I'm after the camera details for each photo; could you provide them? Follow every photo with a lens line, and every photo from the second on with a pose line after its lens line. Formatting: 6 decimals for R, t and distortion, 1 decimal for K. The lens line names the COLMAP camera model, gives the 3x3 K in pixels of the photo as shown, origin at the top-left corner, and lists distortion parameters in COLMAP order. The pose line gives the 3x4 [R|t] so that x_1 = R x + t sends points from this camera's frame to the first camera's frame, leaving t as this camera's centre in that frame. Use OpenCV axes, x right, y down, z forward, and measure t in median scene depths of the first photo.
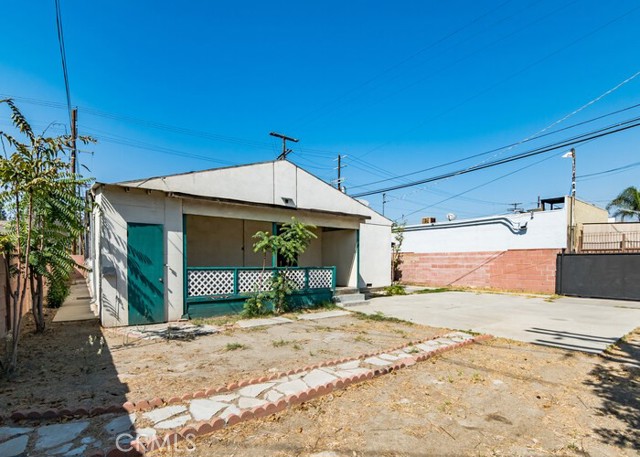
lens RADIAL K [[320.7, 0, 317.3], [0, 320.7, 267.4], [0, 0, 1]] dist [-0.021001, -0.000227]
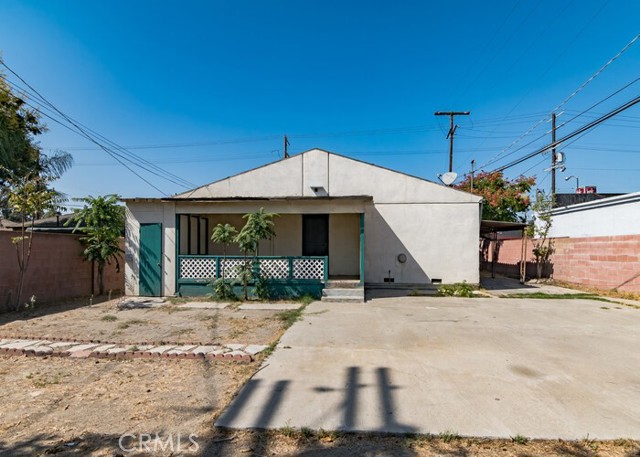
lens RADIAL K [[311.6, 0, 322.7], [0, 311.6, 249.4], [0, 0, 1]] dist [-0.016324, -0.000500]
pose [[0.753950, -0.001800, -0.656929, 0.650746], [-0.011507, 0.999807, -0.015946, -0.008486], [0.656831, 0.019582, 0.753783, 0.339859]]
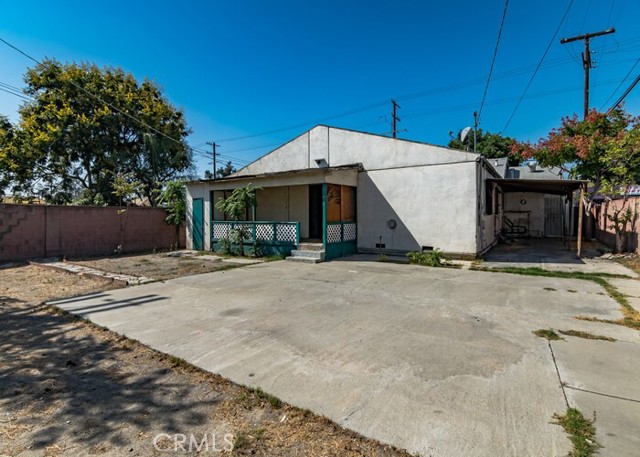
lens RADIAL K [[315.9, 0, 319.0], [0, 315.9, 219.8], [0, 0, 1]] dist [-0.020021, -0.000319]
pose [[0.345090, 0.007879, -0.938536, 1.087577], [-0.009071, 0.999946, 0.005059, -0.016733], [0.938526, 0.006768, 0.345143, 0.736278]]
